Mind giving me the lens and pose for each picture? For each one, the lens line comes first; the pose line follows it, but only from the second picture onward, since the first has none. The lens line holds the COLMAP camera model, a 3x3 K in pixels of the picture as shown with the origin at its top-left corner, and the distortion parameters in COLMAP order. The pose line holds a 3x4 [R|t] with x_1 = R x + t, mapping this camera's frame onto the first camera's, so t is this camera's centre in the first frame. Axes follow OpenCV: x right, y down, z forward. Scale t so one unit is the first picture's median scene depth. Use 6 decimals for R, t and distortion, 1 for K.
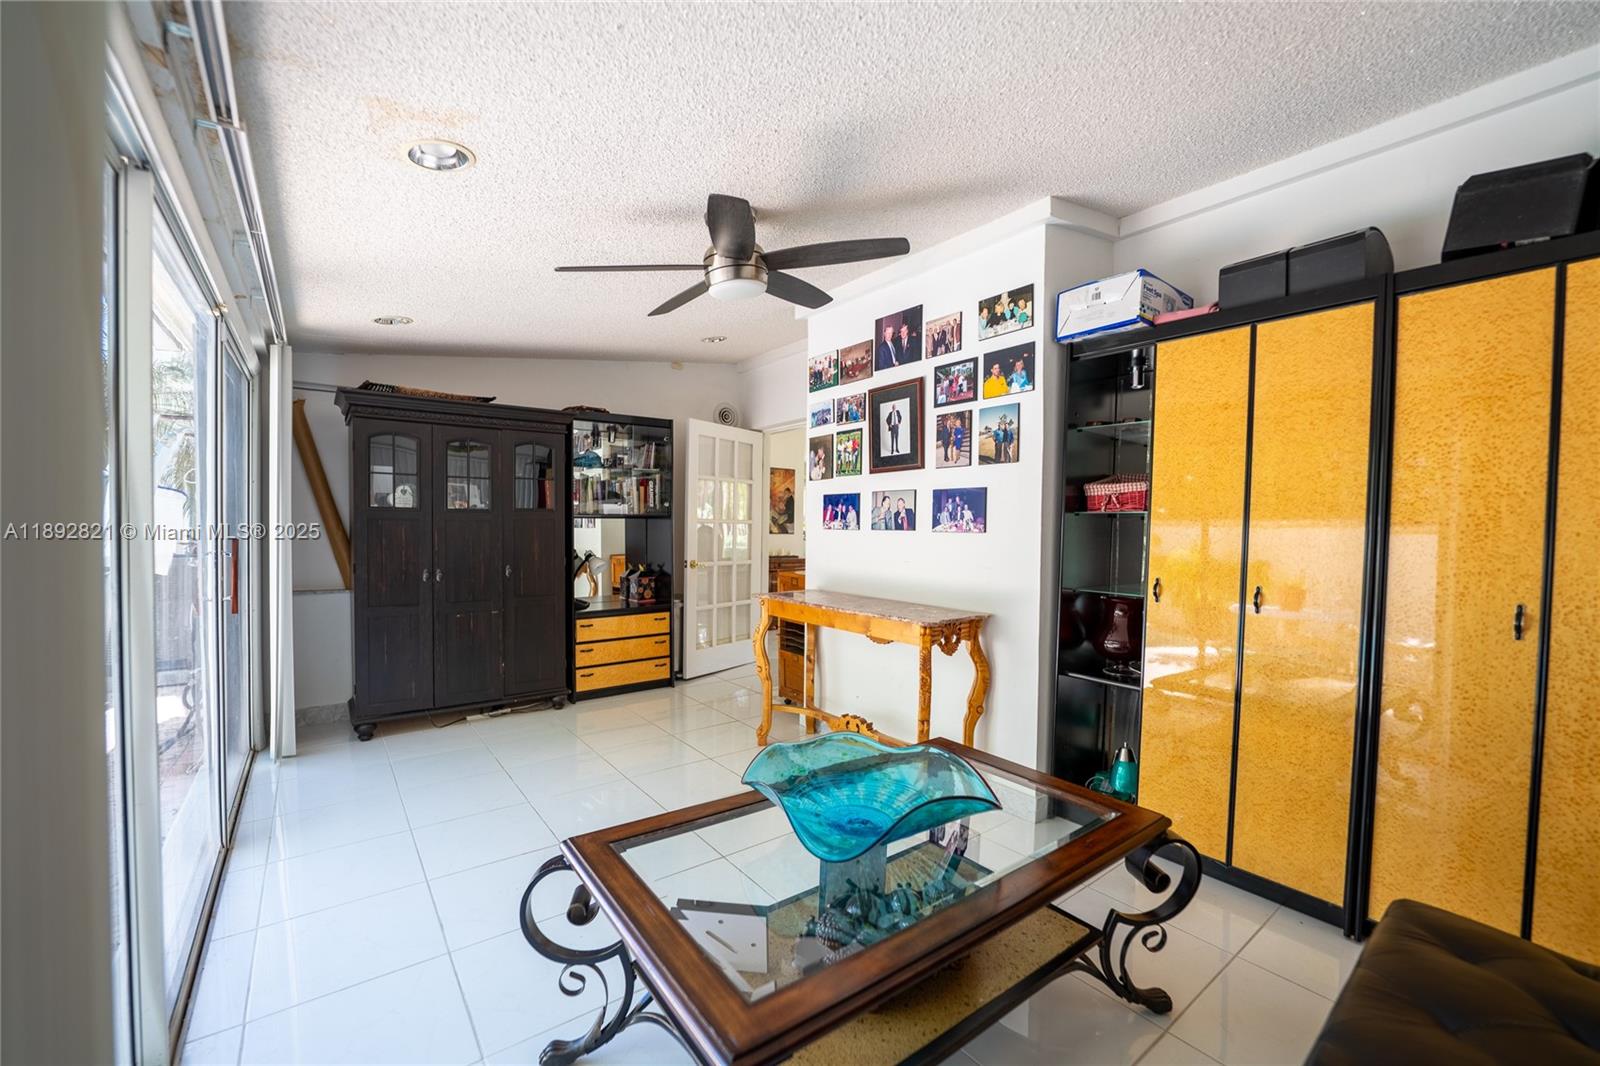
lens RADIAL K [[647.8, 0, 794.2], [0, 647.8, 532.3], [0, 0, 1]] dist [-0.014902, 0.000752]
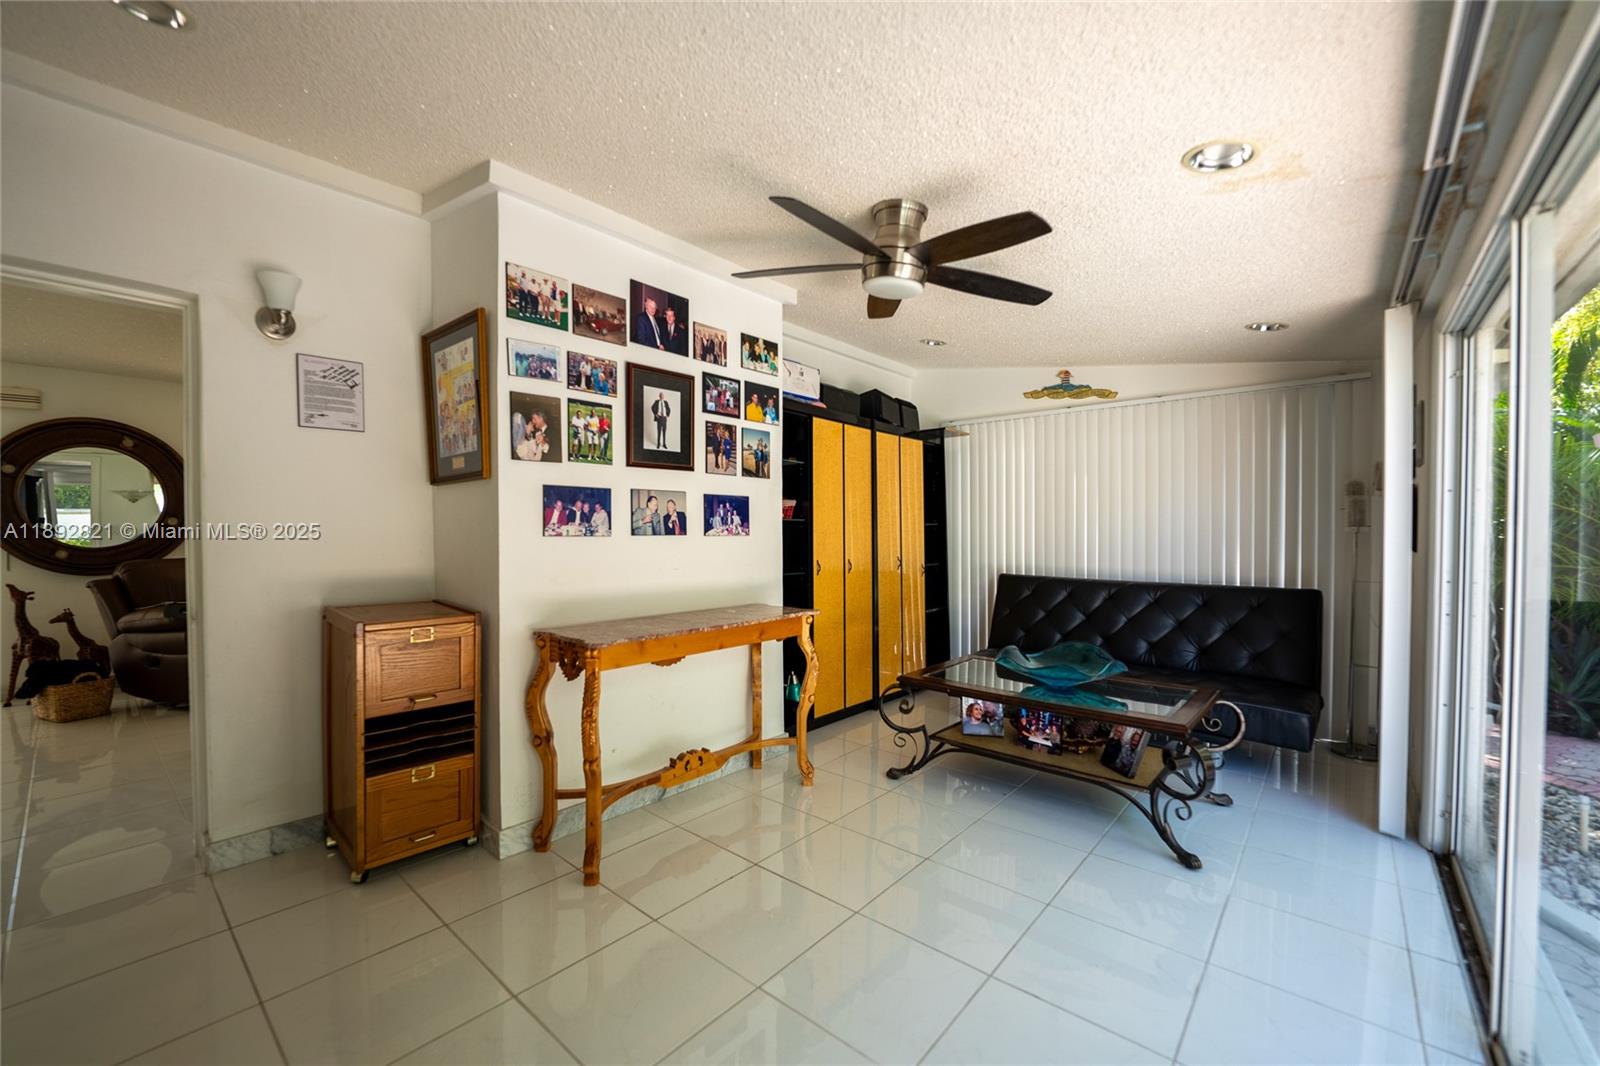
lens RADIAL K [[647.8, 0, 799.6], [0, 647.8, 537.8], [0, 0, 1]] dist [-0.014902, 0.000752]
pose [[-0.214083, -0.020102, 0.976609, -0.752936], [0.011044, 0.999675, 0.022998, -0.018347], [-0.976753, 0.015709, -0.213791, 1.010914]]
